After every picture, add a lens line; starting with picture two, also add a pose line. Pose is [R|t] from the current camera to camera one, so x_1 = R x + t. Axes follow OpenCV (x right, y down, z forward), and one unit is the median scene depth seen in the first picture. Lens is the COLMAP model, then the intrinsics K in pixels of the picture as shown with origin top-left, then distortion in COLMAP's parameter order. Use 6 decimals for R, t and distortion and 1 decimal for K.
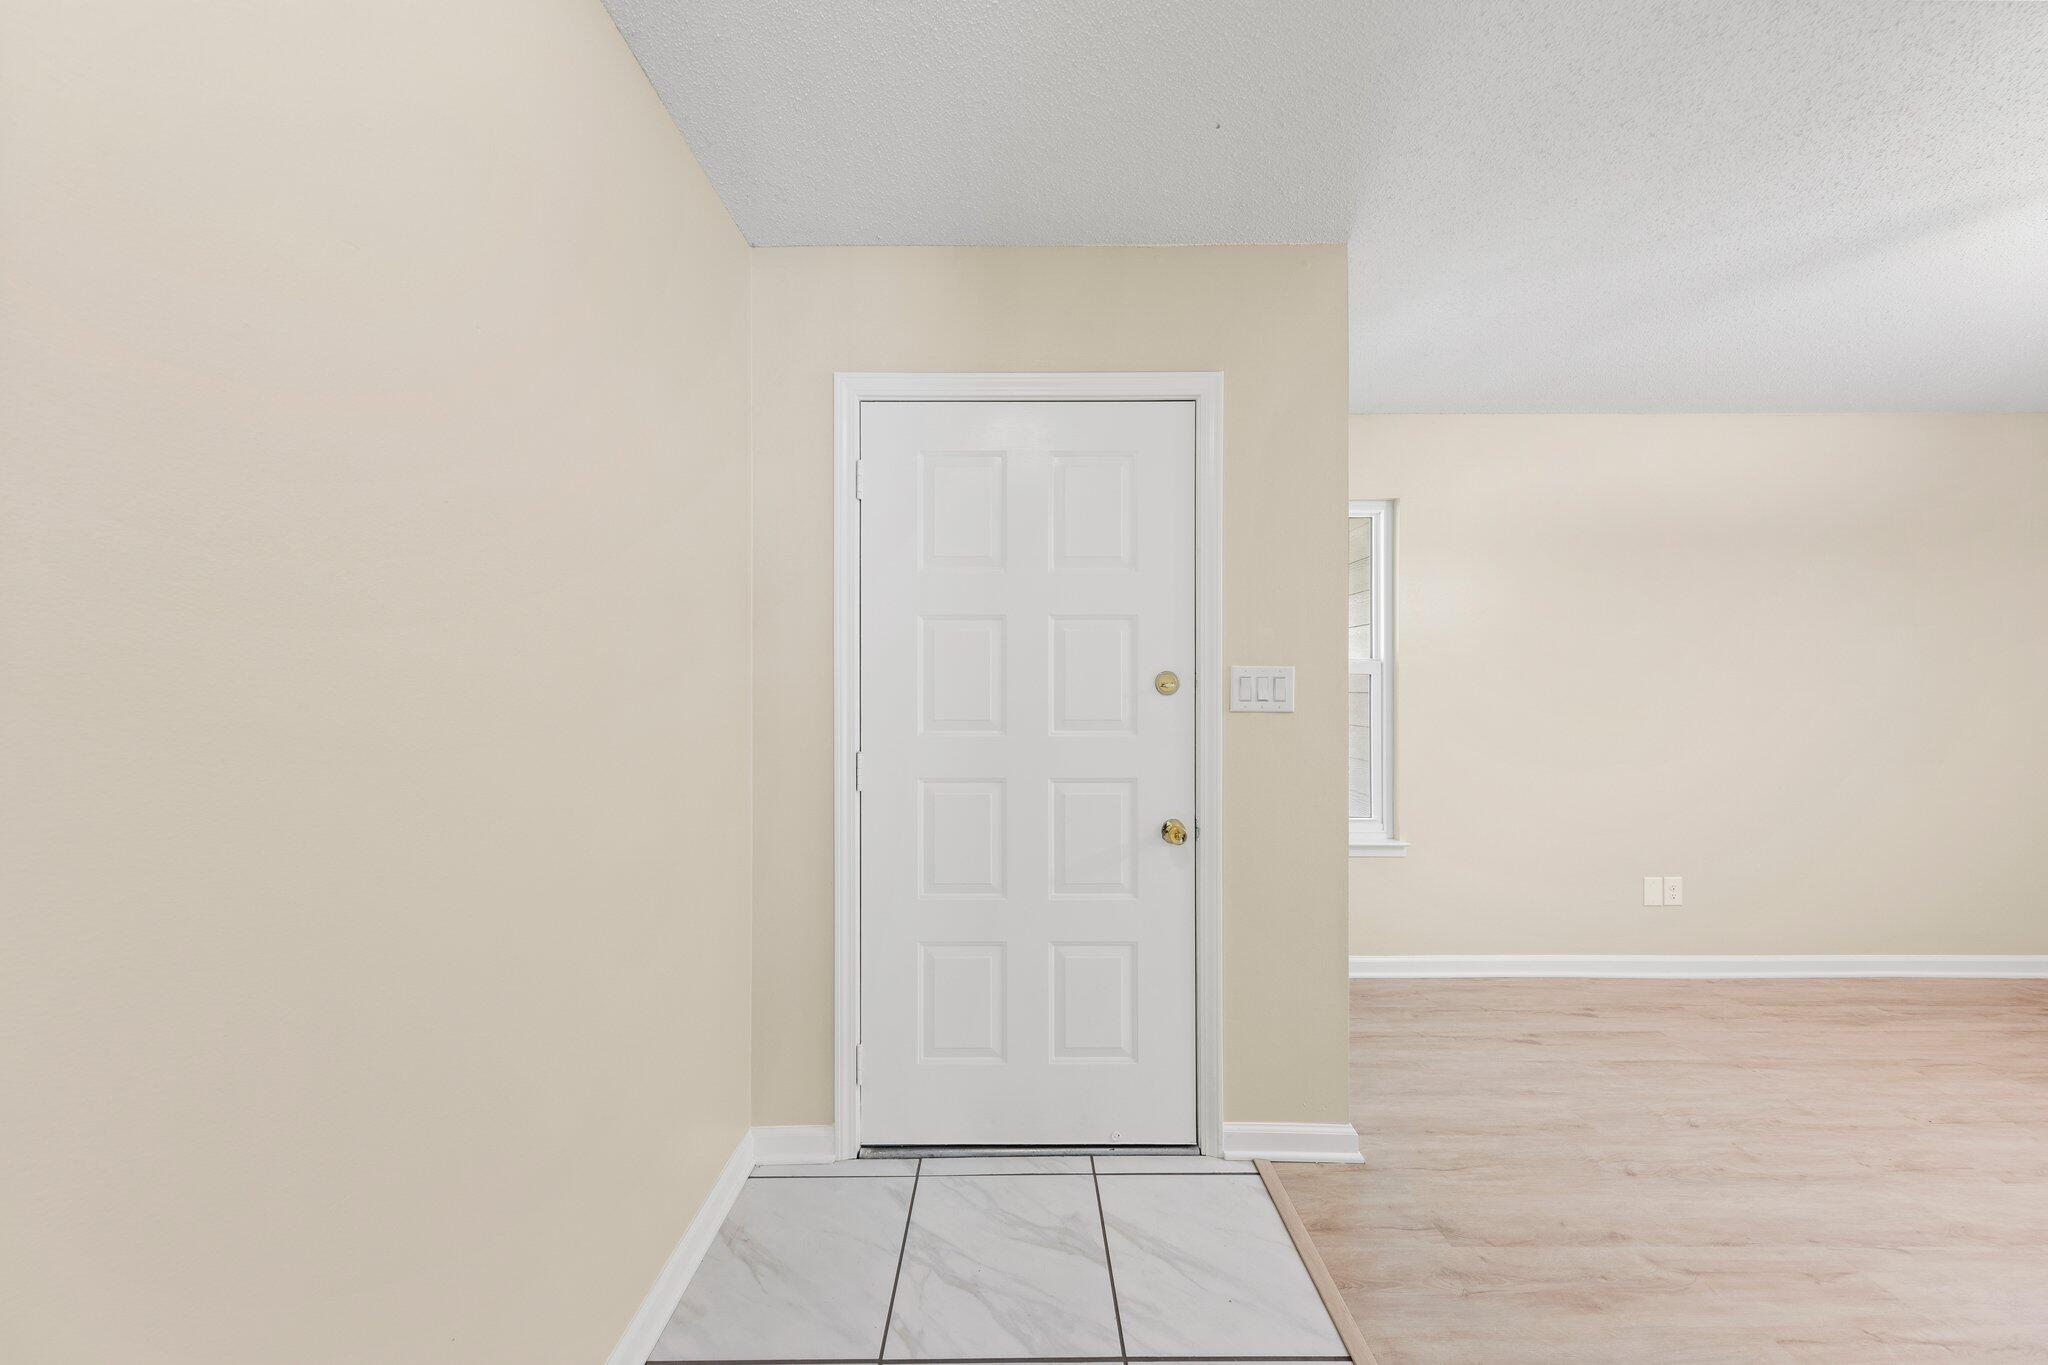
lens RADIAL K [[647.4, 0, 1009.0], [0, 647.4, 682.4], [0, 0, 1]] dist [0.006873, -0.000729]
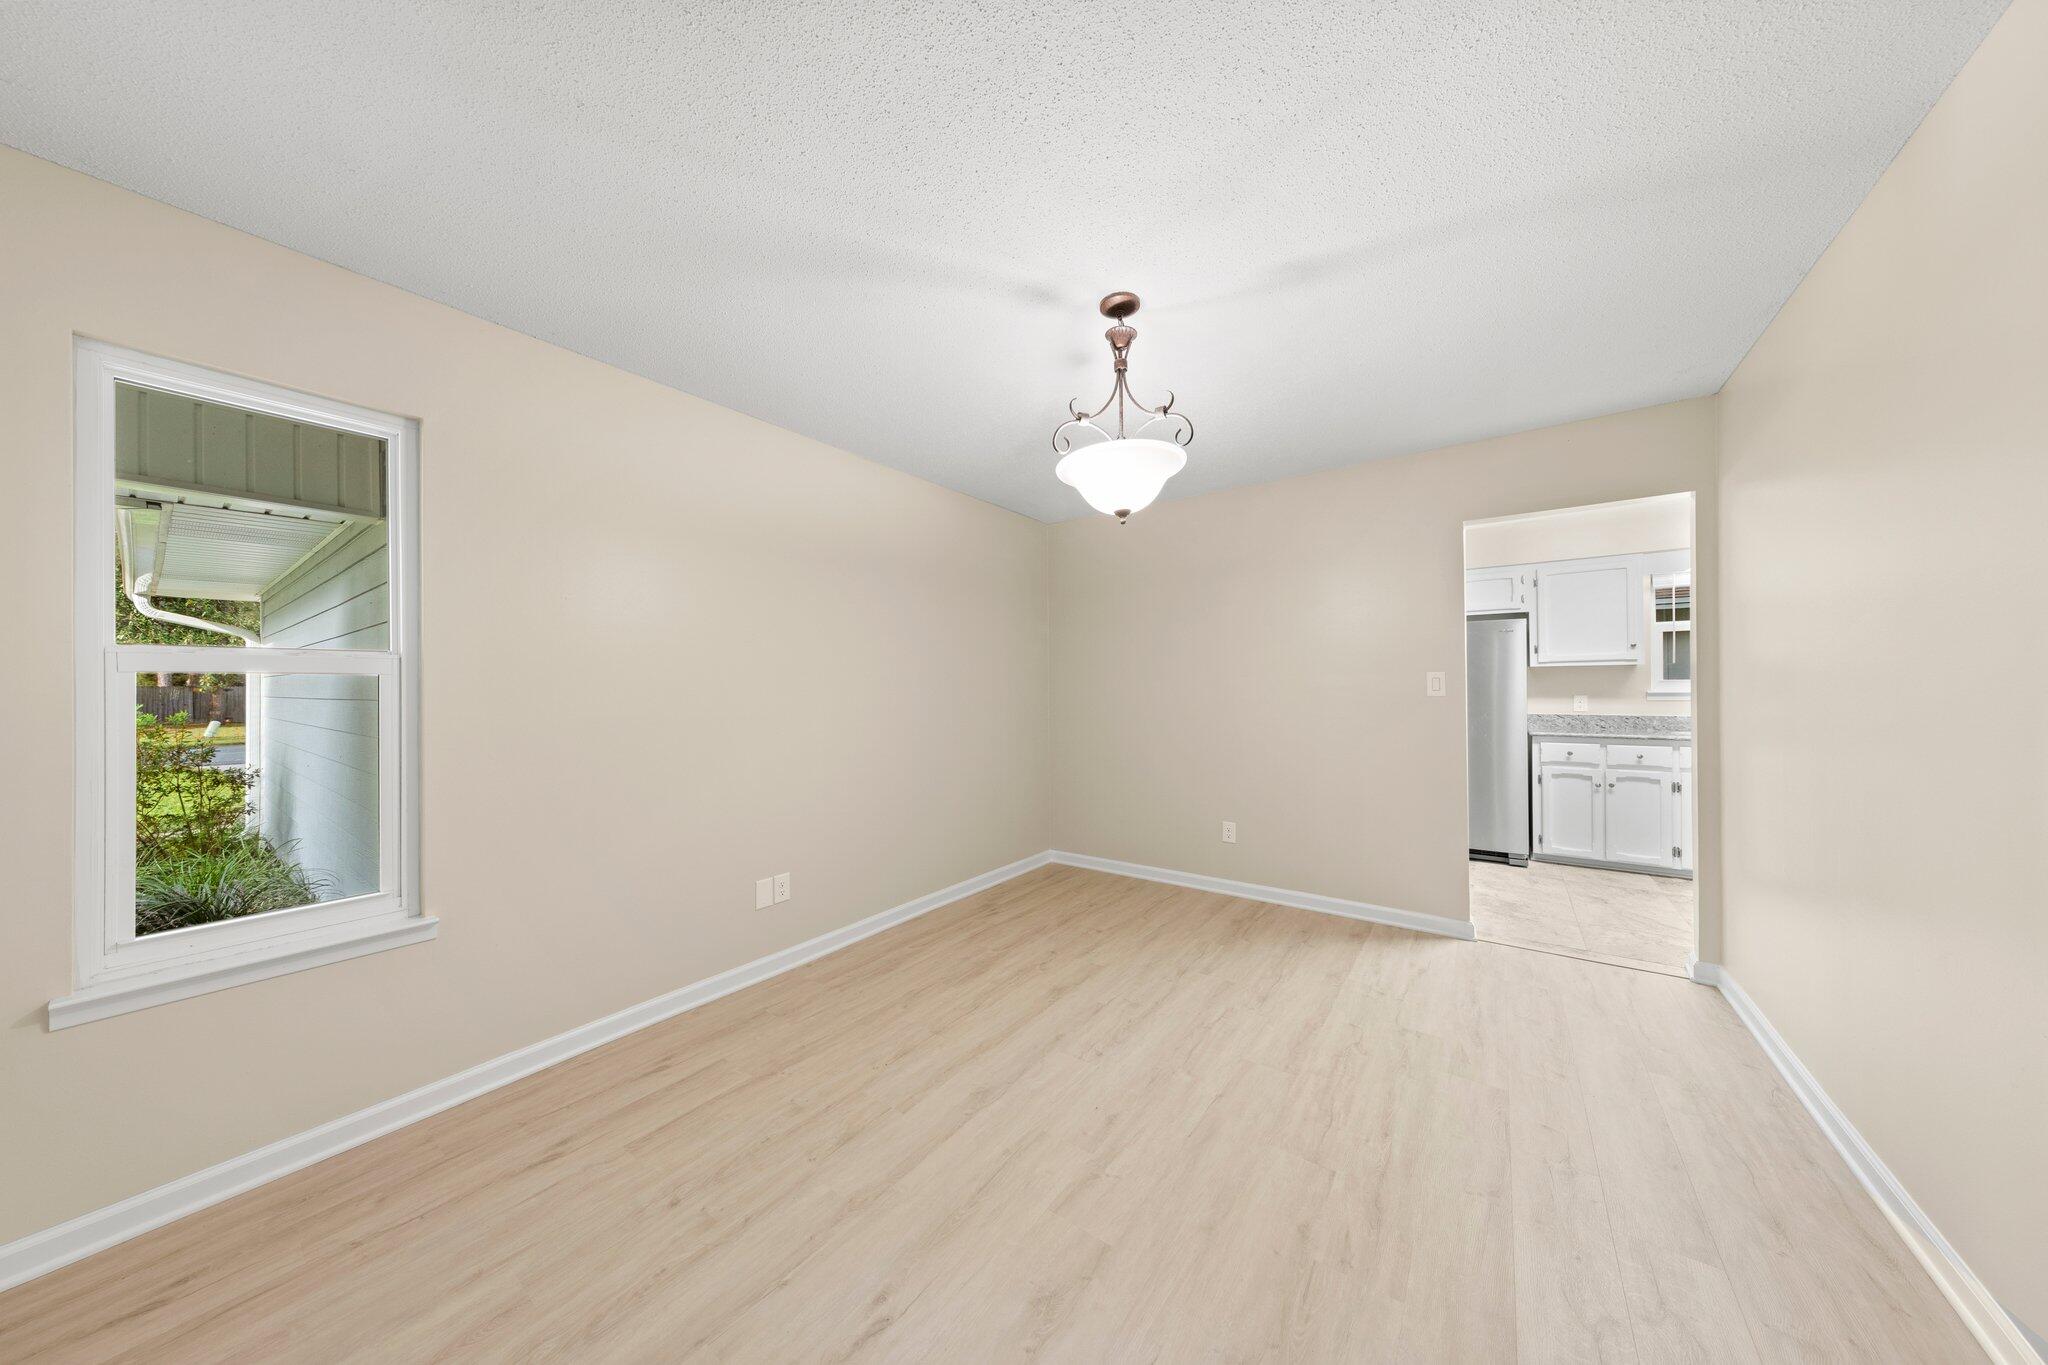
lens RADIAL K [[647.4, 0, 1019.9], [0, 647.4, 681.9], [0, 0, 1]] dist [0.006873, -0.000729]
pose [[0.597105, 0.001276, 0.802162, 0.494129], [0.008791, 0.999928, -0.008134, 0.008075], [-0.802115, 0.011909, 0.597051, 0.097296]]
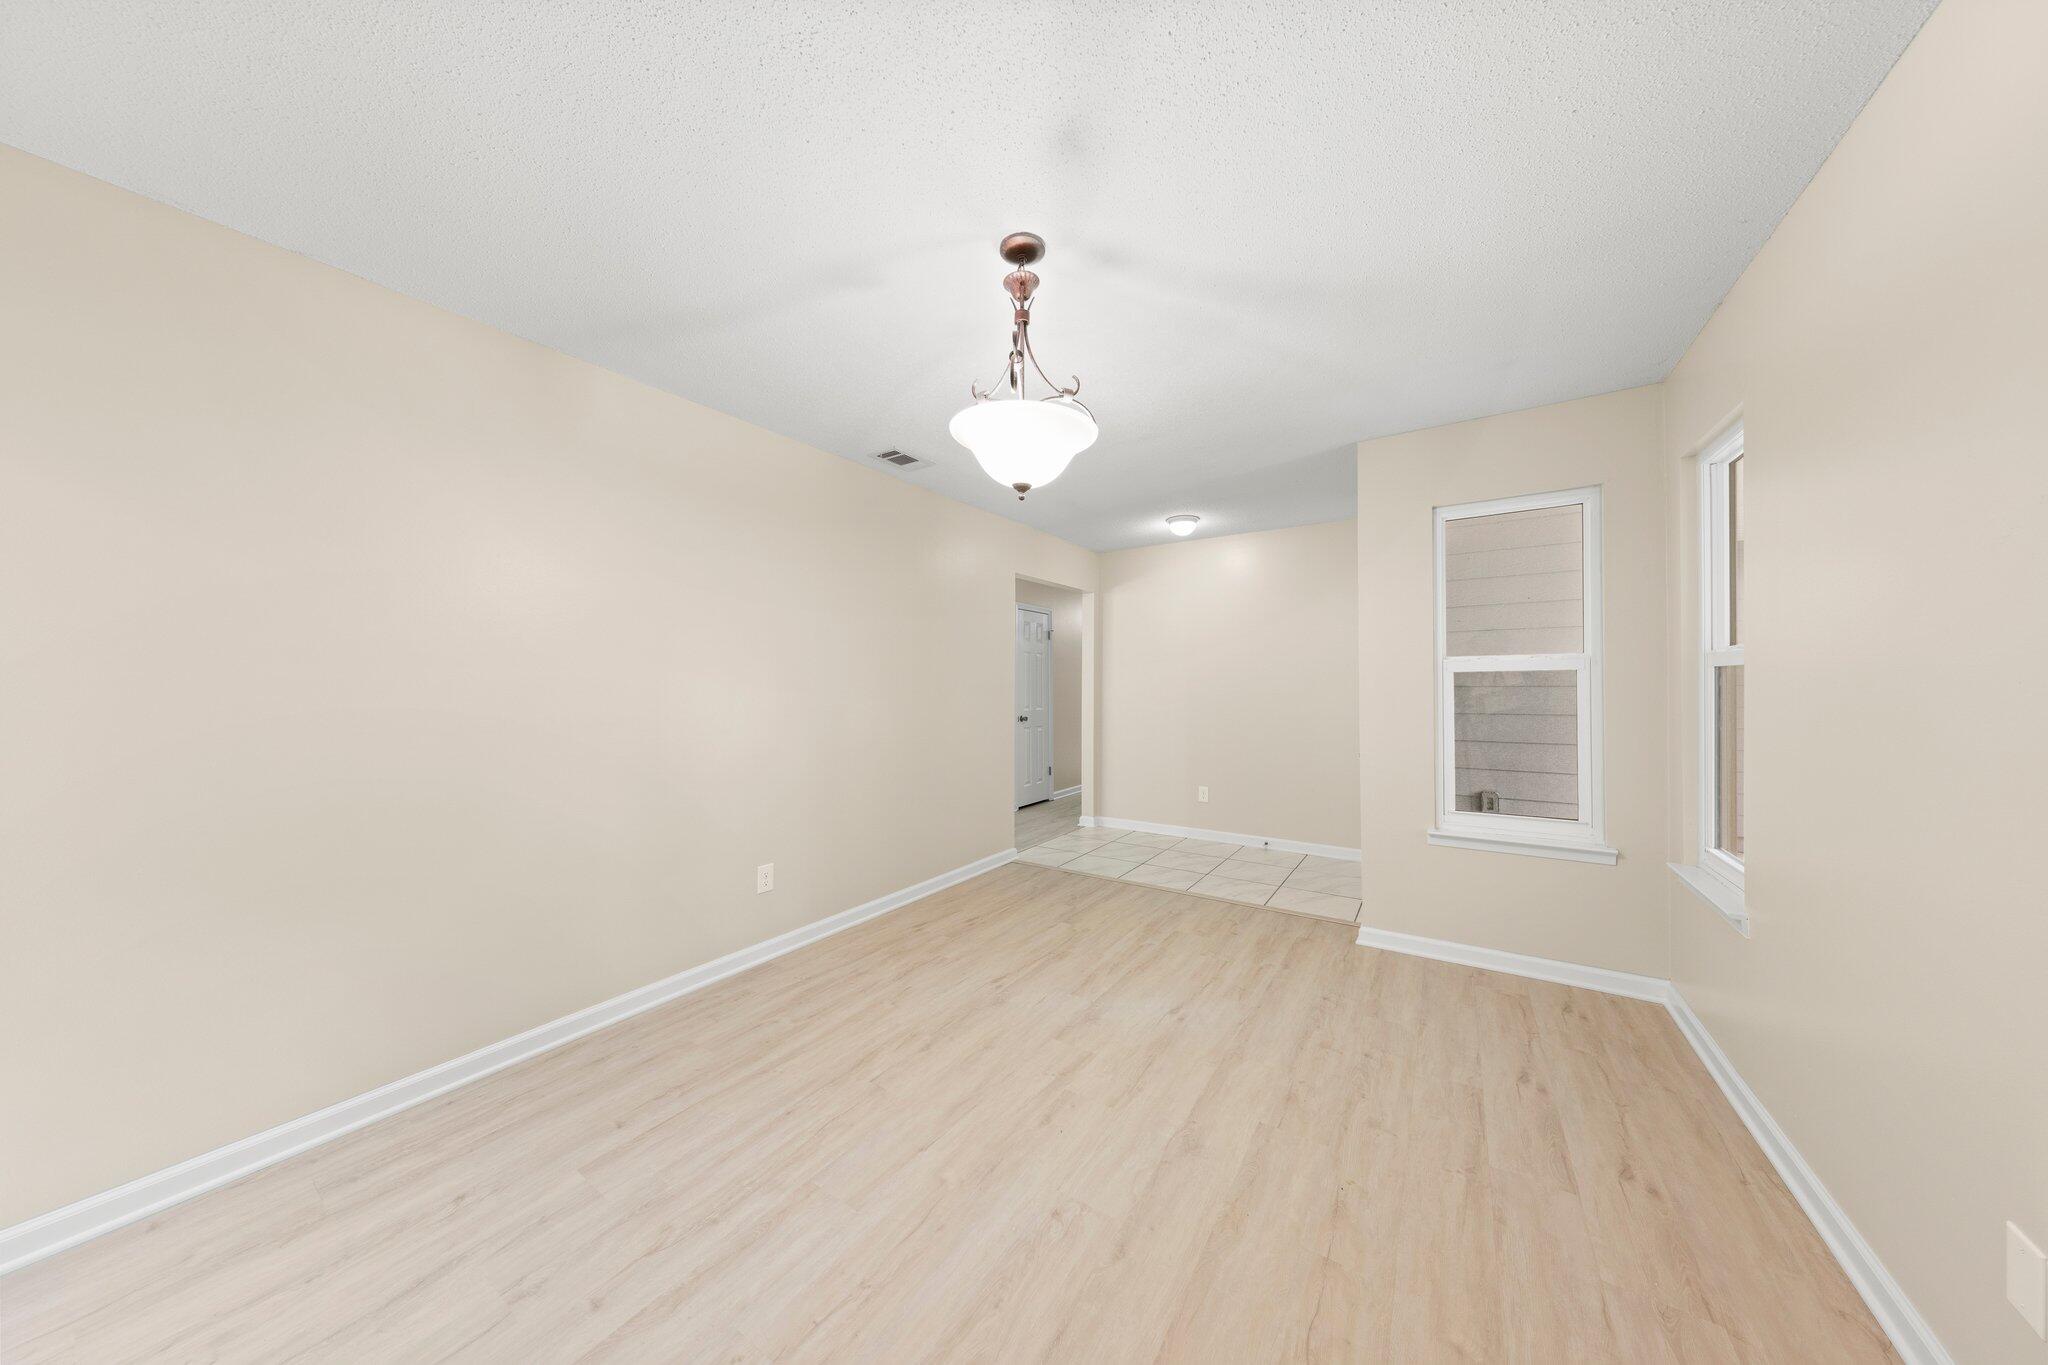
lens RADIAL K [[647.4, 0, 1018.2], [0, 647.4, 688.2], [0, 0, 1]] dist [0.006873, -0.000729]
pose [[-0.562968, 0.005658, -0.826459, 1.835323], [0.005794, 0.999979, 0.002899, 0.009114], [0.826458, -0.003157, -0.562989, 0.886541]]
